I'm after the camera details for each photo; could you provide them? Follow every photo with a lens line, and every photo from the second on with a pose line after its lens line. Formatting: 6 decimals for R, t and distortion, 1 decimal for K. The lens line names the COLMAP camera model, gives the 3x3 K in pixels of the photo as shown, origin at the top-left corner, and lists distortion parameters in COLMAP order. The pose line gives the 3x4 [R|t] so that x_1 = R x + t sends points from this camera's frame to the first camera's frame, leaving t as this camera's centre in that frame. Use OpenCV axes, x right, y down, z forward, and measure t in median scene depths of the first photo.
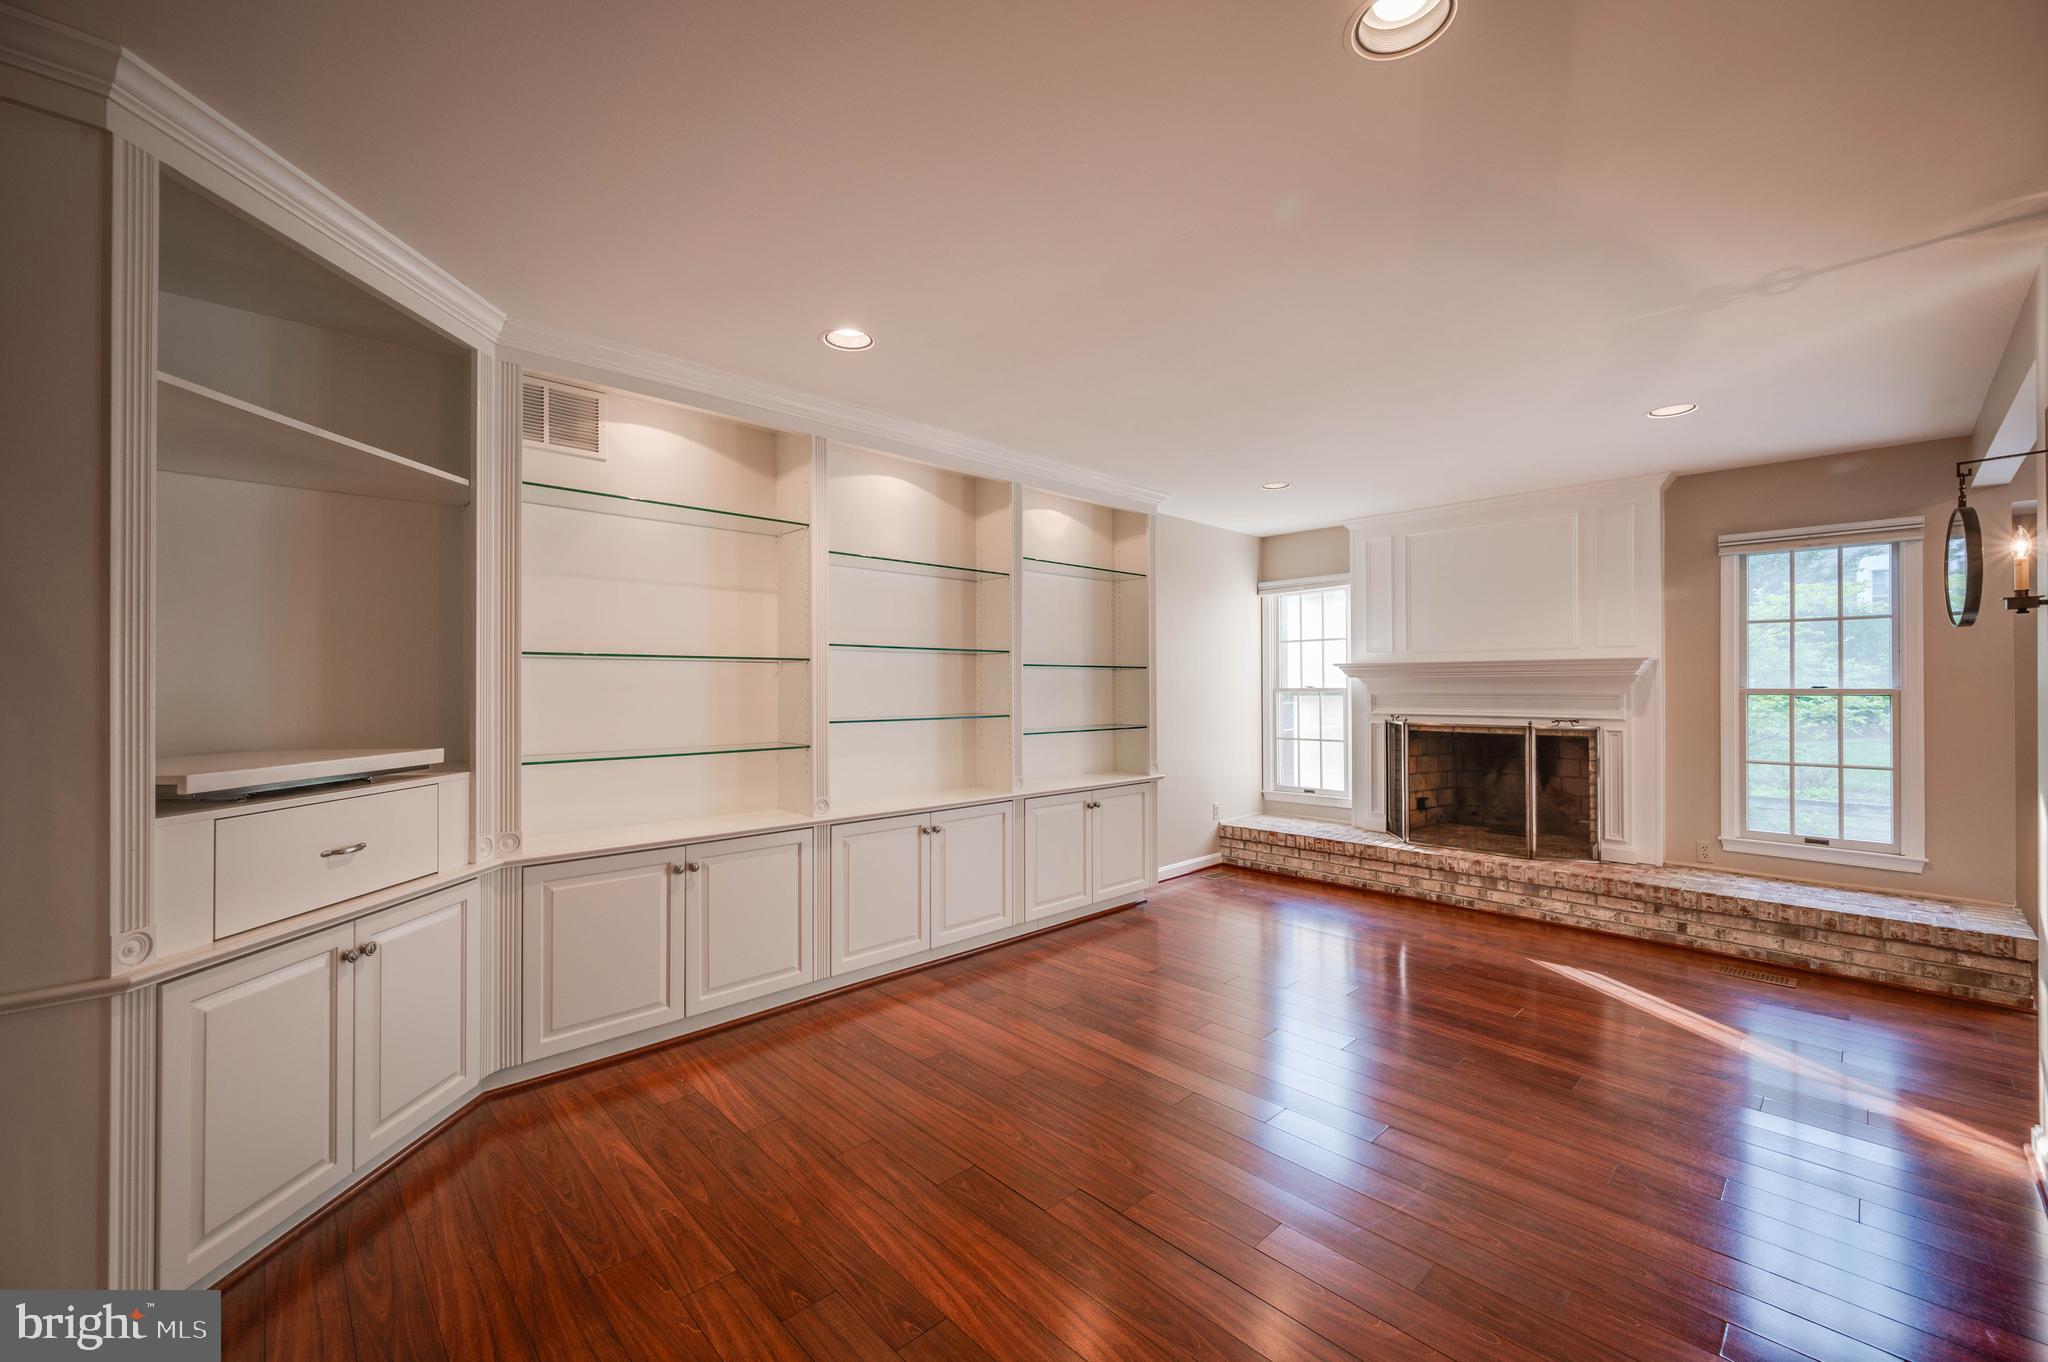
lens RADIAL K [[802.8, 0, 1027.6], [0, 802.8, 676.1], [0, 0, 1]] dist [0.000286, 0.000156]
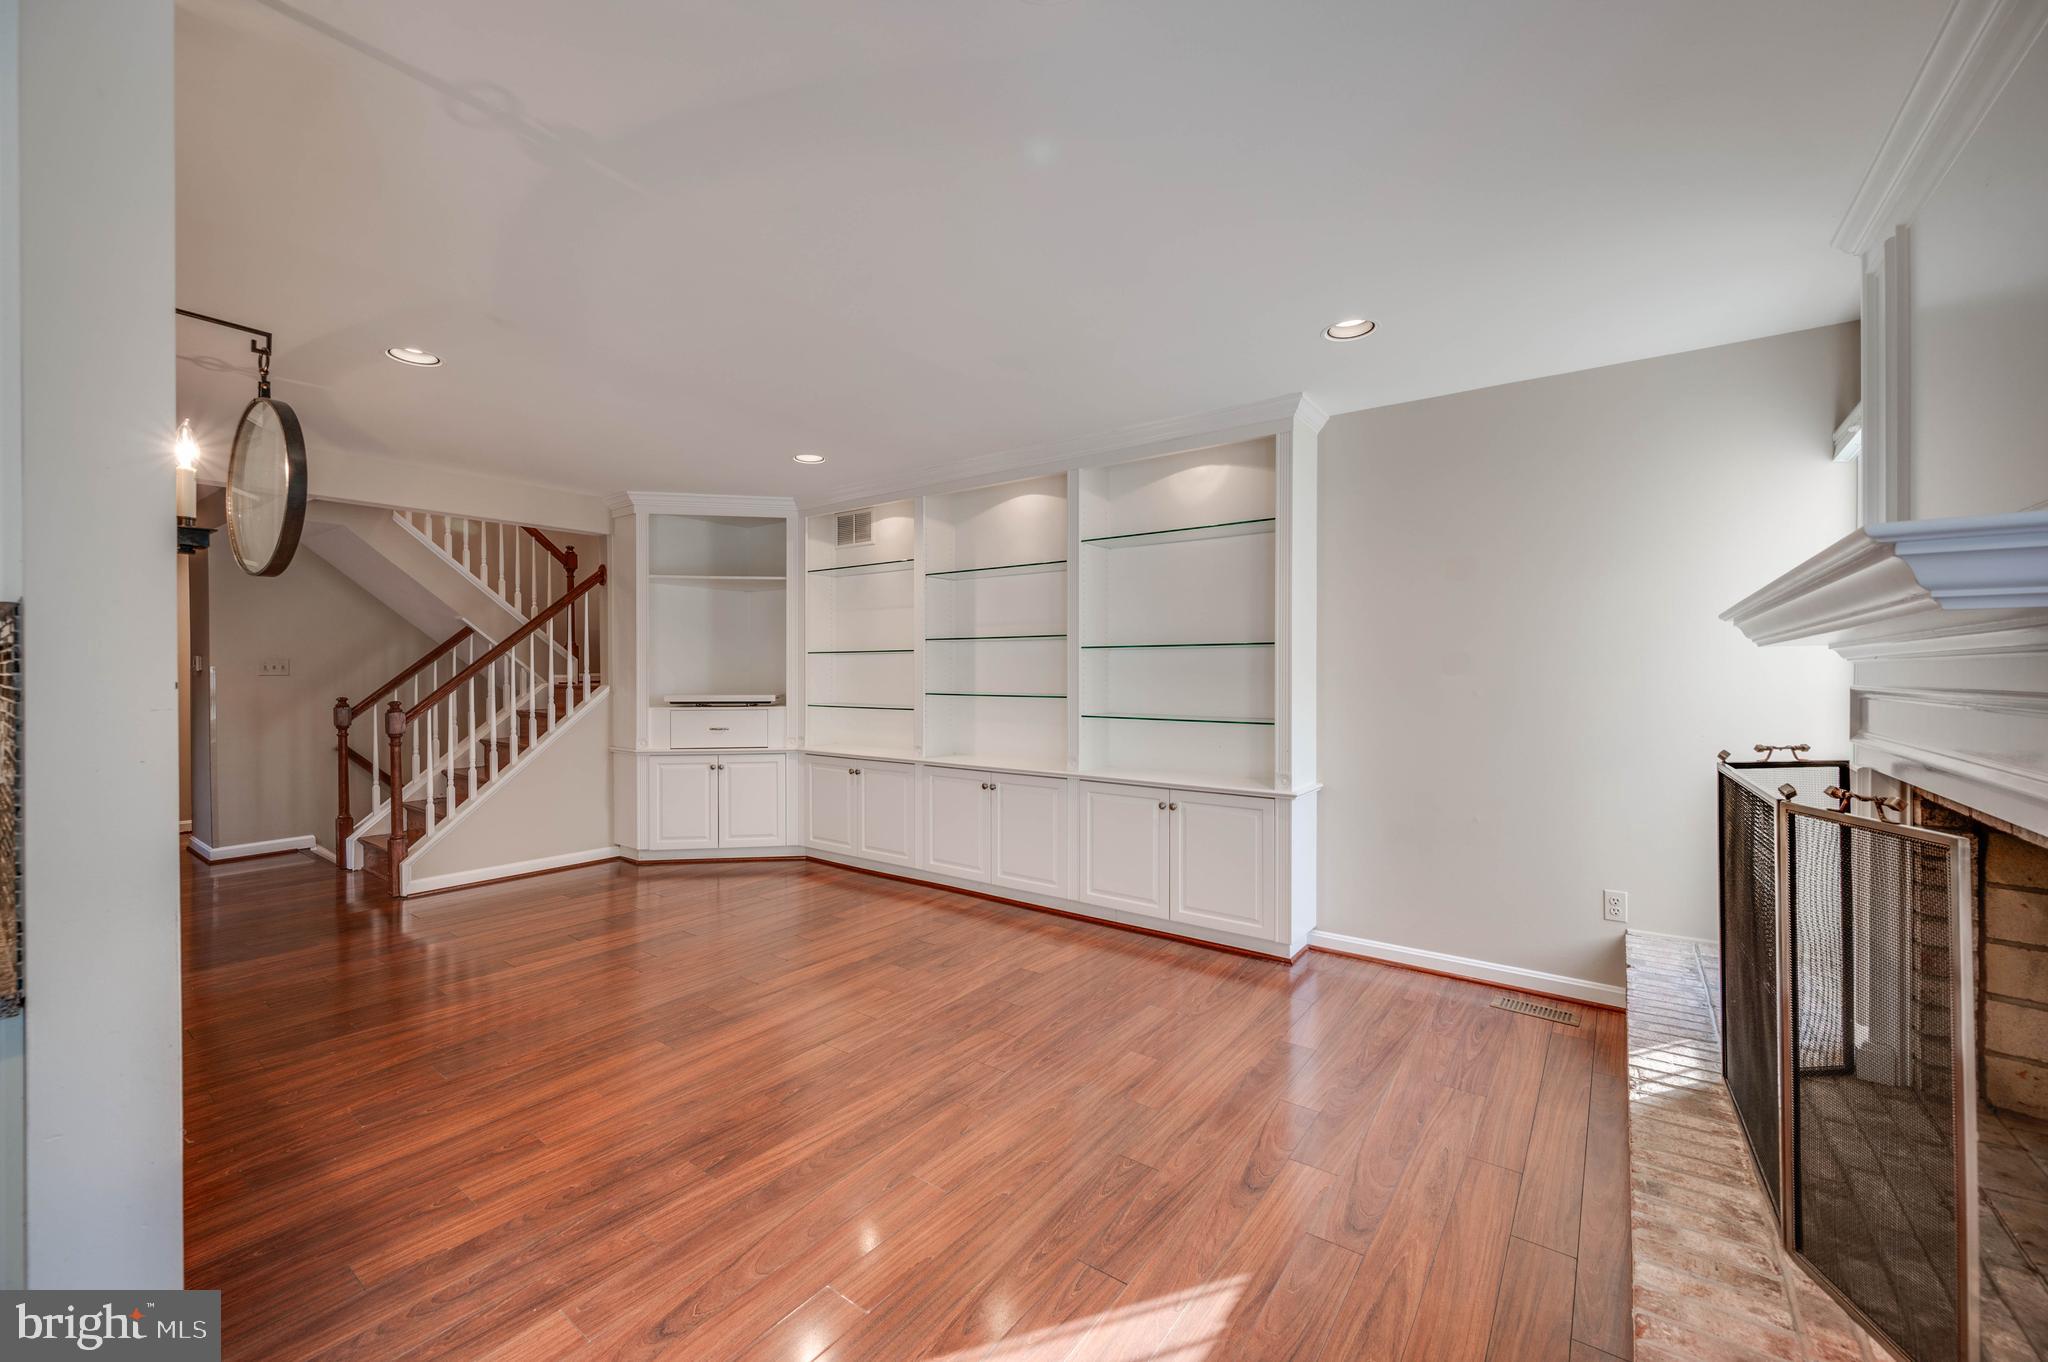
lens RADIAL K [[802.8, 0, 1027.6], [0, 802.8, 676.1], [0, 0, 1]] dist [0.000286, 0.000156]
pose [[0.175868, 0.008727, -0.984375, 0.941337], [0.008901, 0.999906, 0.010455, 0.009520], [0.984373, -0.010601, 0.175774, 0.729422]]
